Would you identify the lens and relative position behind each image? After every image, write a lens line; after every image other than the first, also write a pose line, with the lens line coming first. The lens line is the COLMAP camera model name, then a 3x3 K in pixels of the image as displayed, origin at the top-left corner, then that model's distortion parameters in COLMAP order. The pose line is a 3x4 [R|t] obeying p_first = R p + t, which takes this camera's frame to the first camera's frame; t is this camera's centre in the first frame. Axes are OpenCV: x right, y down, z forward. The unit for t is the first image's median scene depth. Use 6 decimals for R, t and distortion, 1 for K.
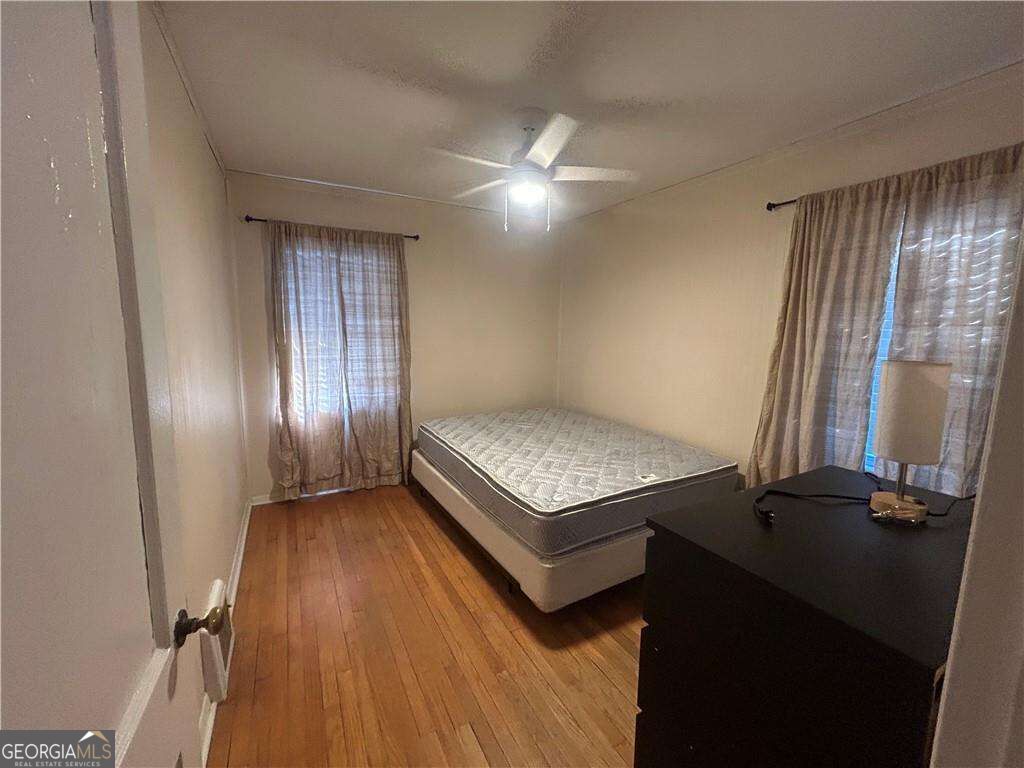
lens RADIAL K [[413.9, 0, 512.0], [0, 413.9, 384.0], [0, 0, 1]] dist [0.002051, 0.000109]
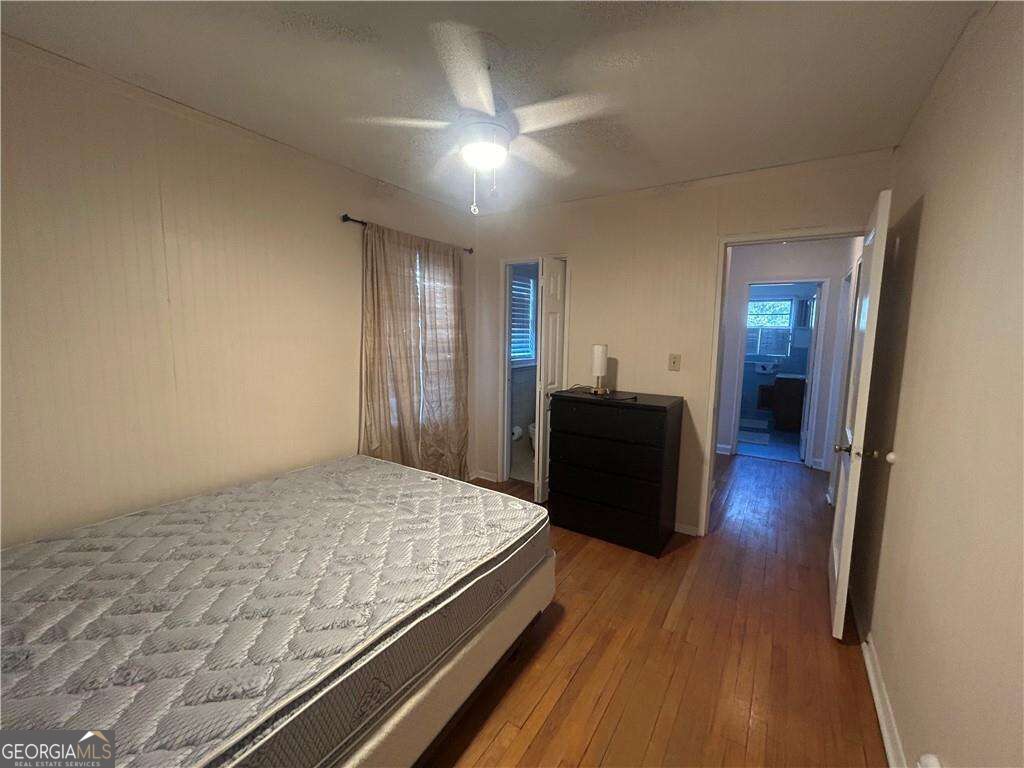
lens RADIAL K [[413.9, 0, 512.0], [0, 413.9, 384.0], [0, 0, 1]] dist [0.002051, 0.000109]
pose [[-0.464529, -0.131654, 0.875717, -0.680713], [0.093546, 0.976059, 0.196361, -0.199130], [-0.880603, 0.173136, -0.441092, 1.338551]]
